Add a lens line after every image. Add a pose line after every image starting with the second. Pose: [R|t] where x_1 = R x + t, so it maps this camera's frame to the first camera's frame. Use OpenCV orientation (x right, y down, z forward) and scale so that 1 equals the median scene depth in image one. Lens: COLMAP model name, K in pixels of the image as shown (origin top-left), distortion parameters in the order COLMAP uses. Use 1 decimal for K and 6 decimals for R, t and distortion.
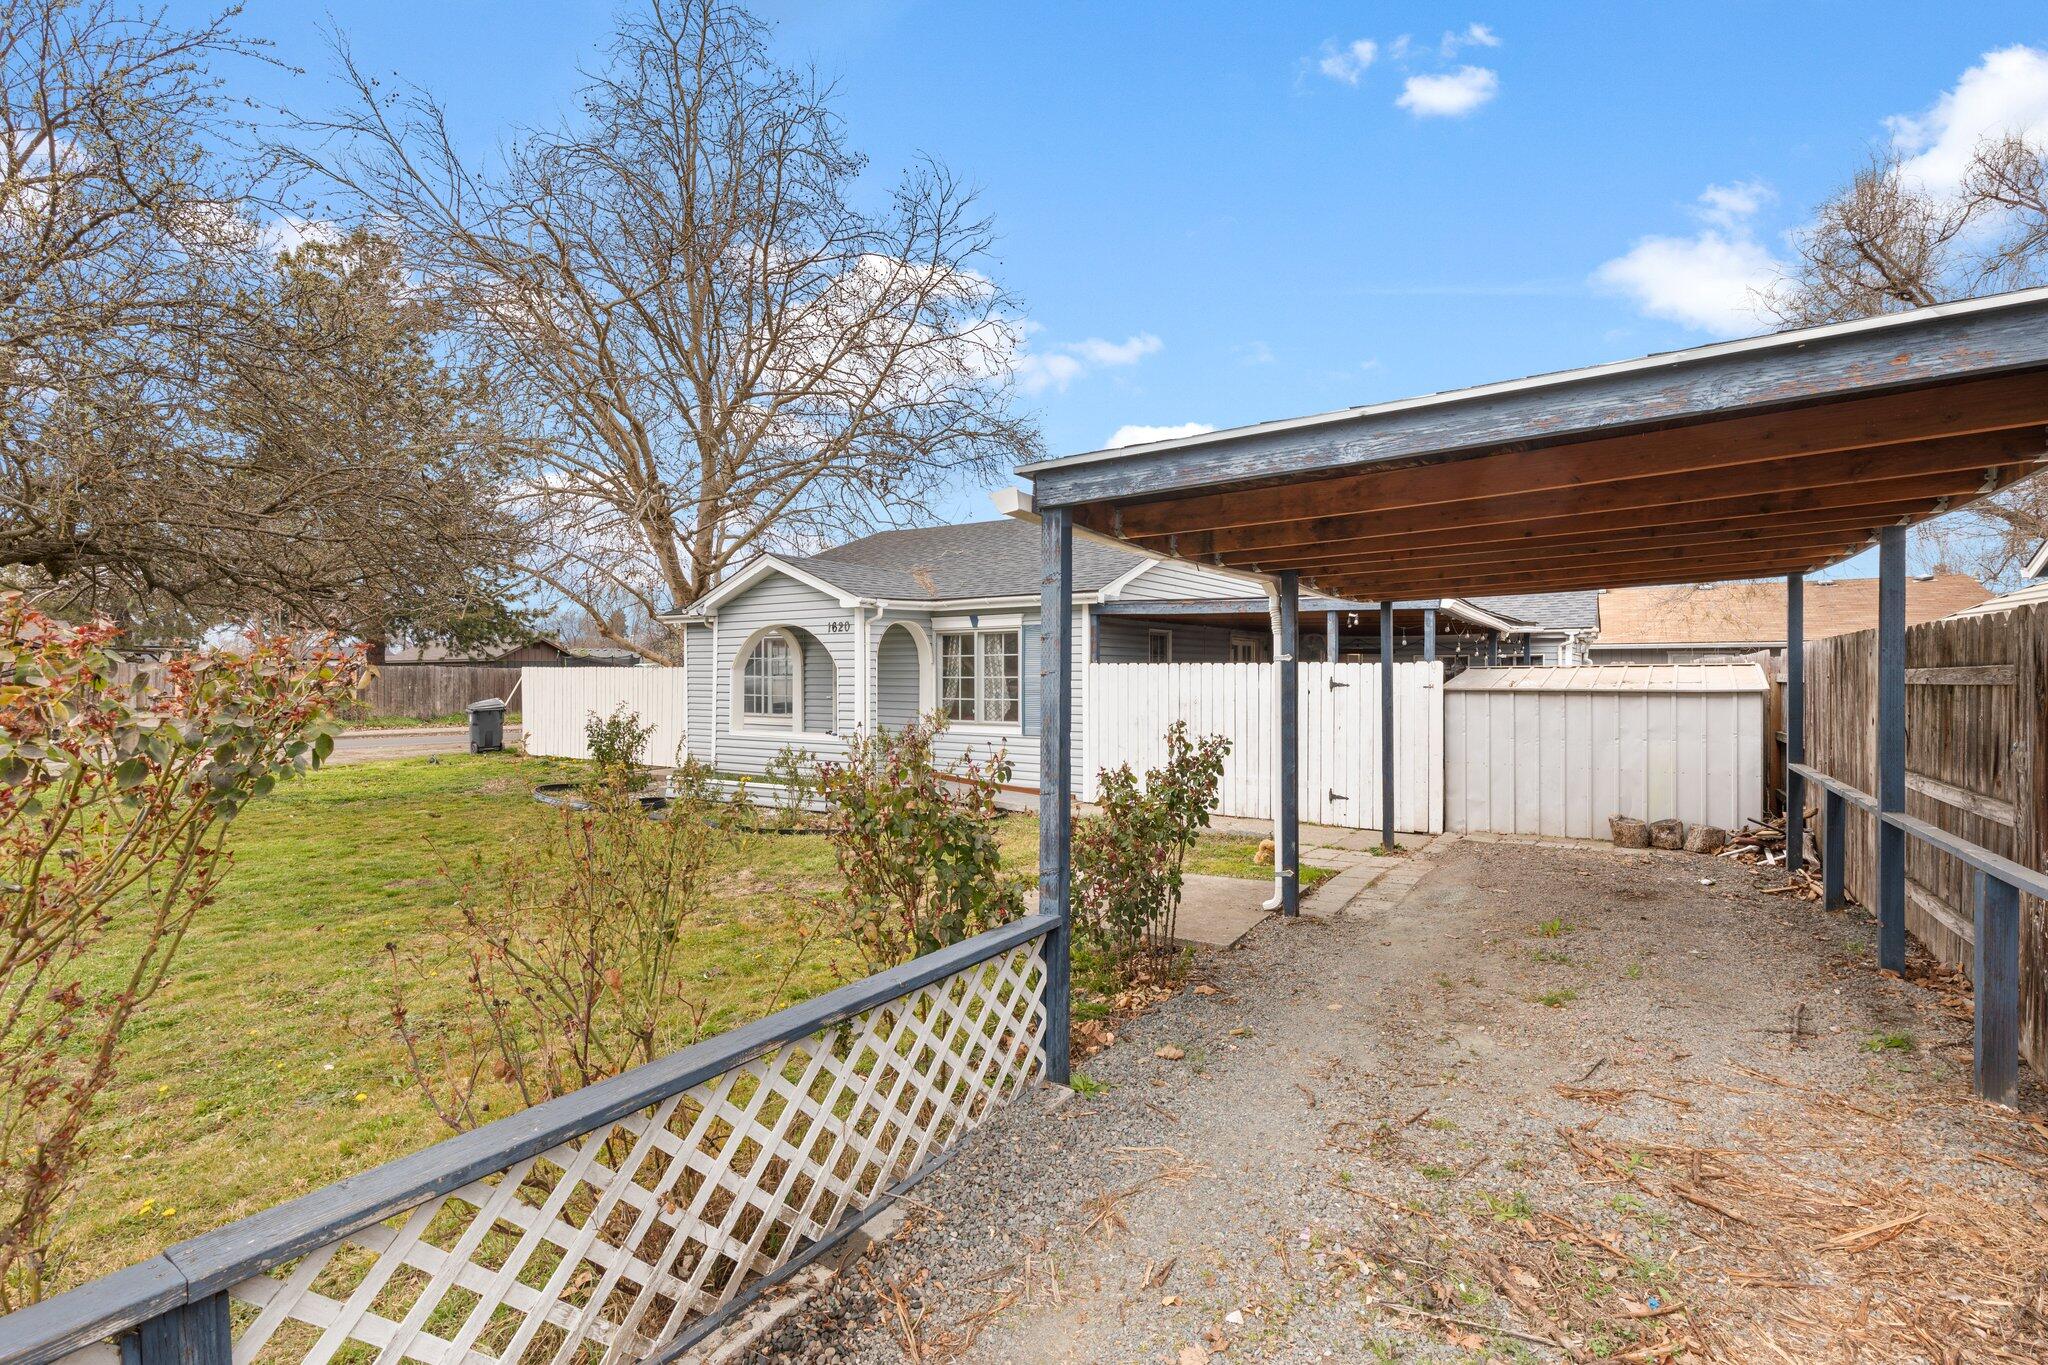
lens RADIAL K [[918.6, 0, 1028.8], [0, 918.6, 680.7], [0, 0, 1]] dist [0.002635, 0.000254]
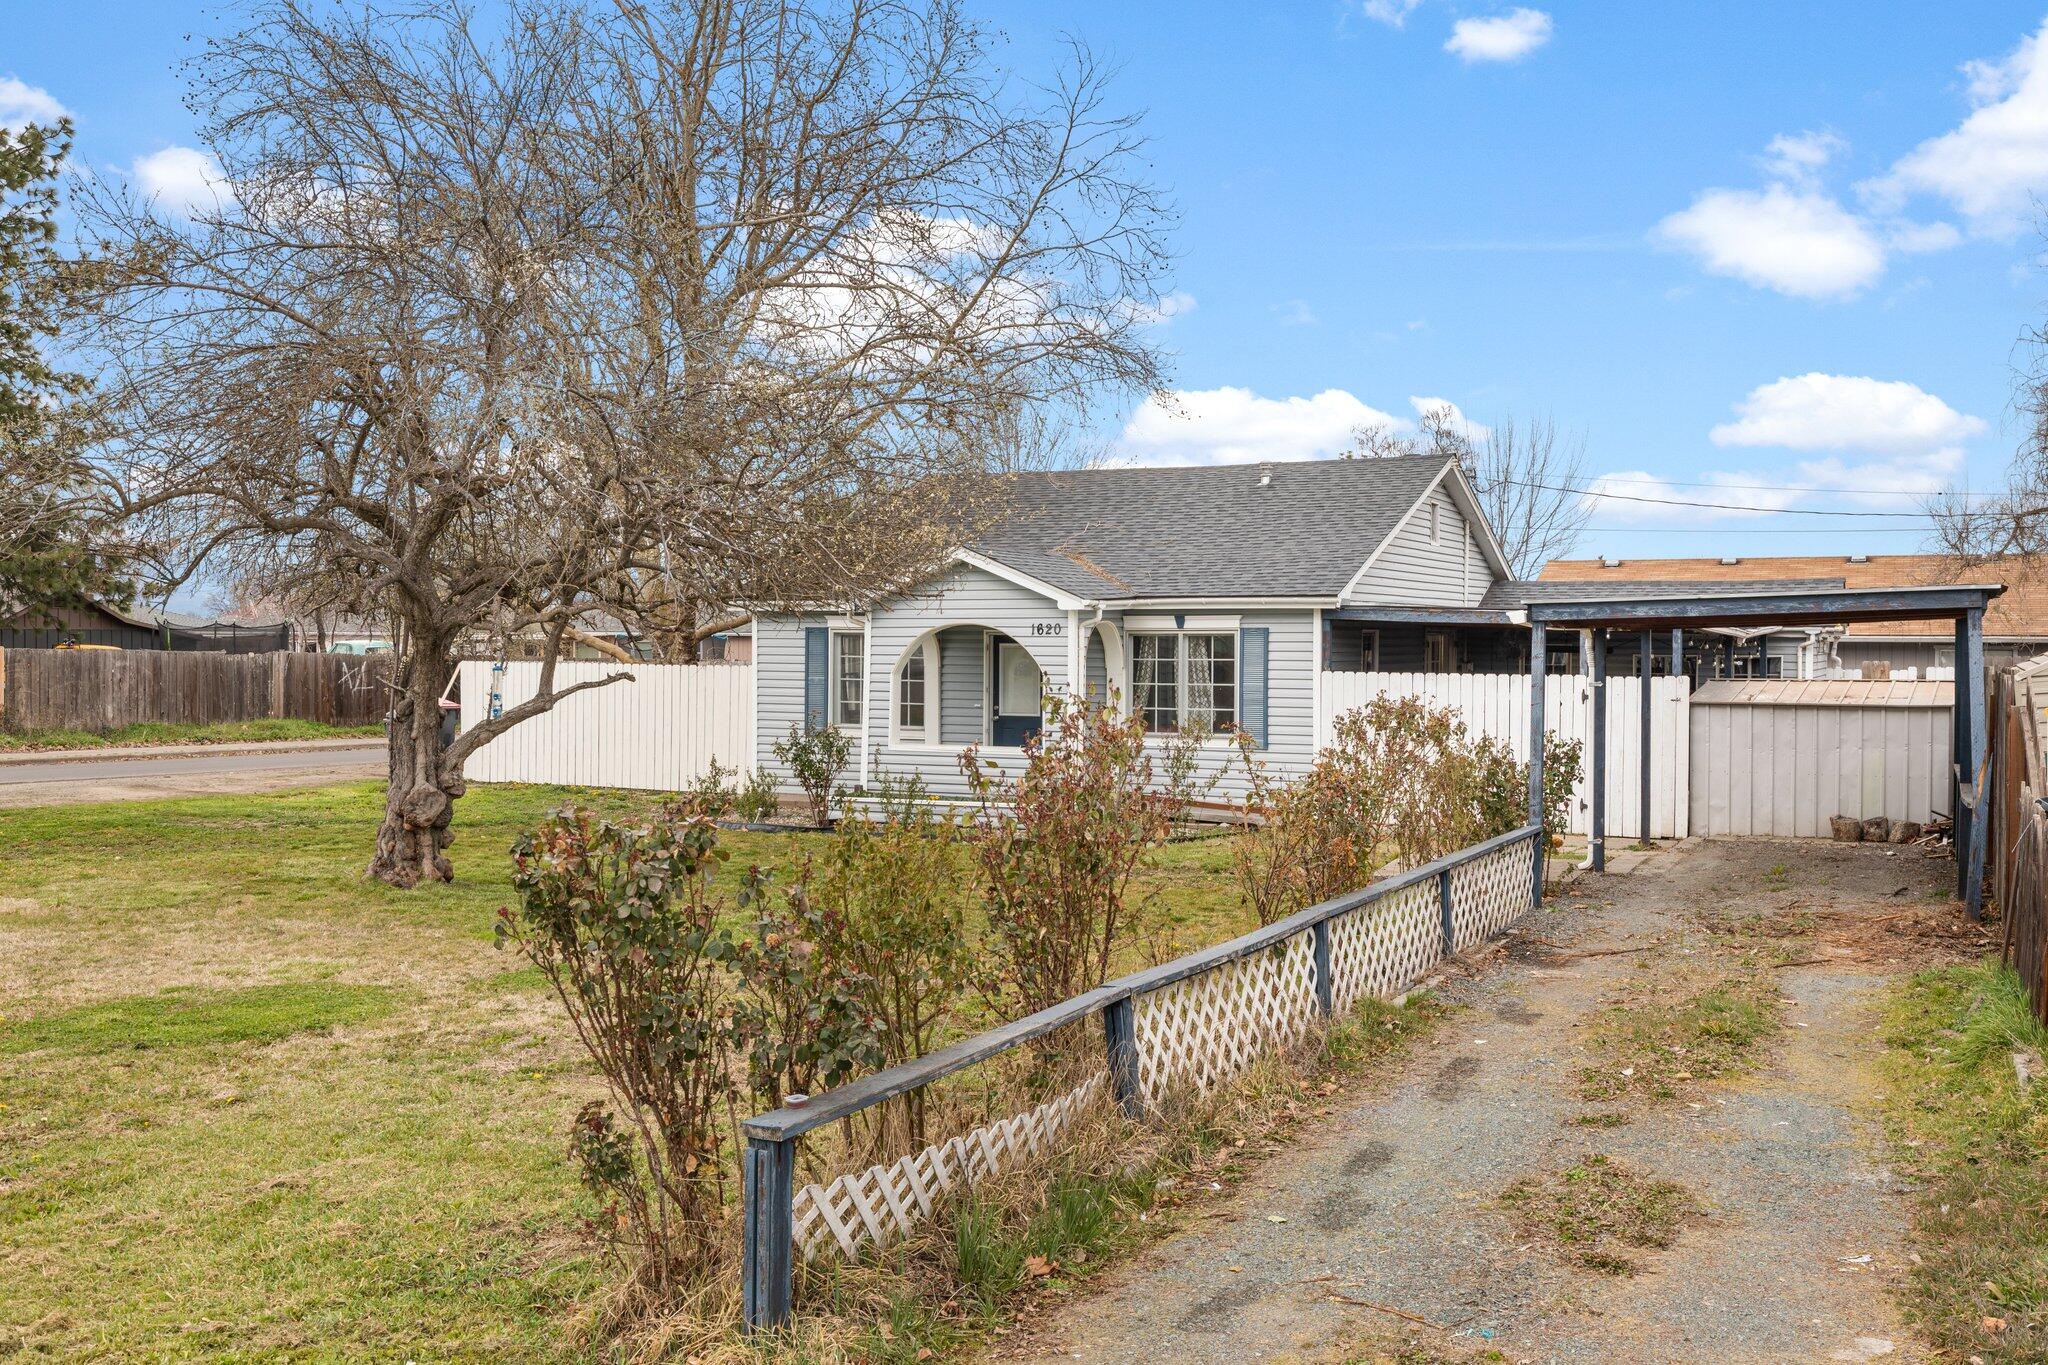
lens RADIAL K [[1837.5, 0, 1021.5], [0, 1837.5, 682.5], [0, 0, 1]] dist [-0.012577, -0.005036]
pose [[0.993648, 0.003823, 0.112469, -0.530804], [-0.005146, 0.999921, 0.011481, -0.032818], [-0.112416, -0.011987, 0.993589, -0.976368]]
